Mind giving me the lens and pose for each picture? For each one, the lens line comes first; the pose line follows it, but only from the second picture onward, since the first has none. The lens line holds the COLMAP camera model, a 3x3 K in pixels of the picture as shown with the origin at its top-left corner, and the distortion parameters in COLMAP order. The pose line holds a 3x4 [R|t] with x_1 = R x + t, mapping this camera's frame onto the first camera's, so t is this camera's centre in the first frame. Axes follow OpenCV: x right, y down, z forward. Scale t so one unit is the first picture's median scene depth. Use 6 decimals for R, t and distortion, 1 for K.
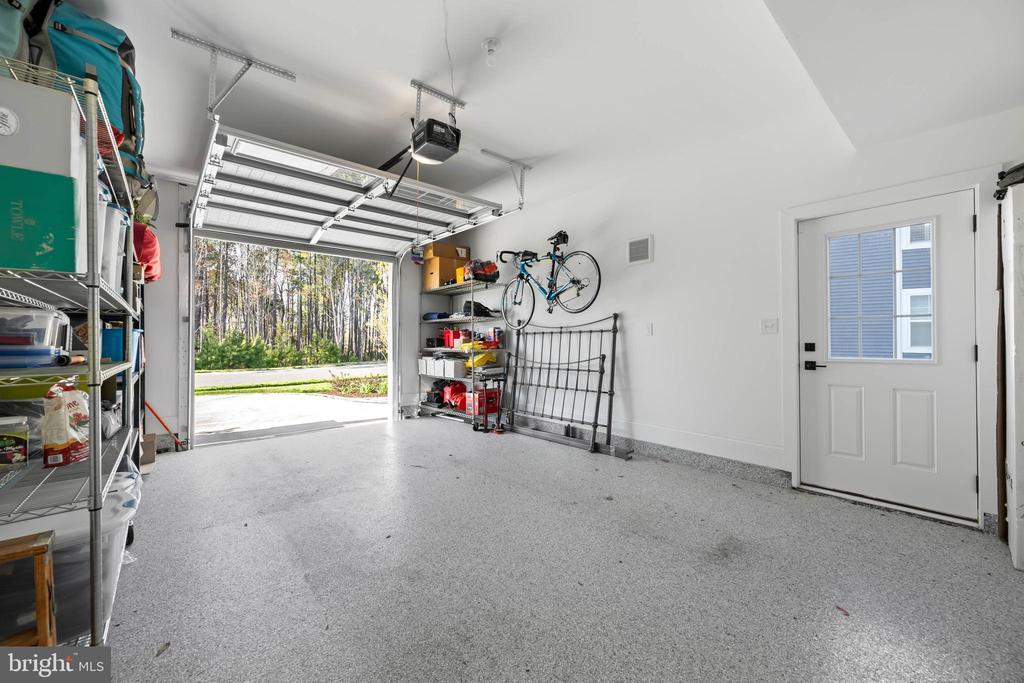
lens RADIAL K [[404.3, 0, 516.1], [0, 404.3, 340.7], [0, 0, 1]] dist [0.000526, 0.000009]
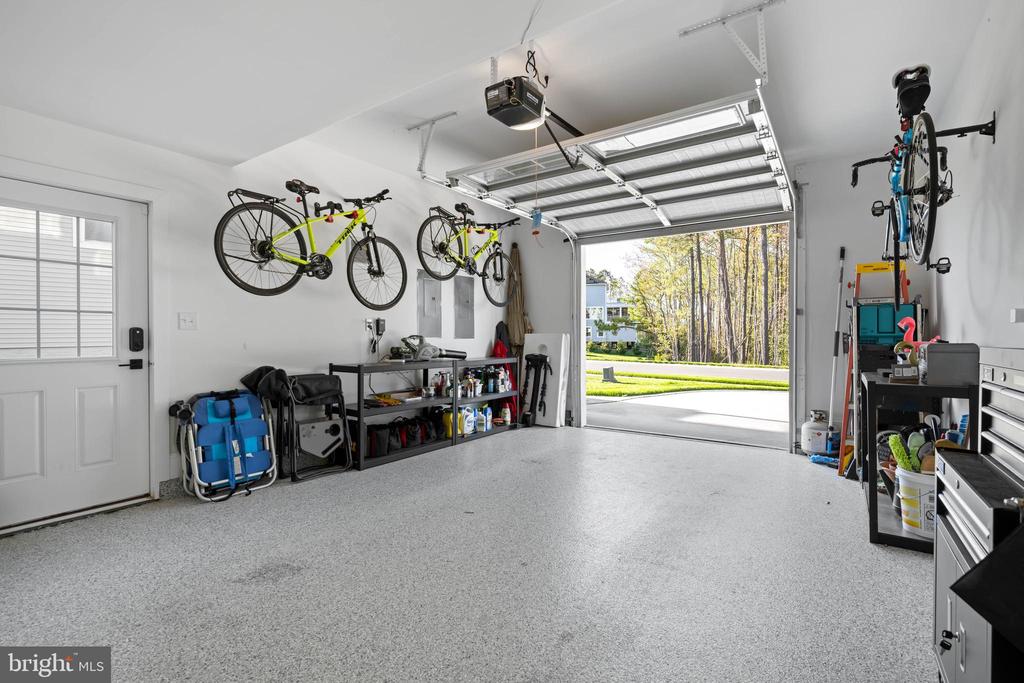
lens RADIAL K [[460.0, 0, 514.8], [0, 460.0, 340.5], [0, 0, 1]] dist [-0.001898, -0.000234]
pose [[0.253169, 0.005142, -0.967408, 0.444760], [0.001824, 0.999982, 0.005792, 0.013637], [0.967420, -0.003231, 0.253155, 0.431566]]
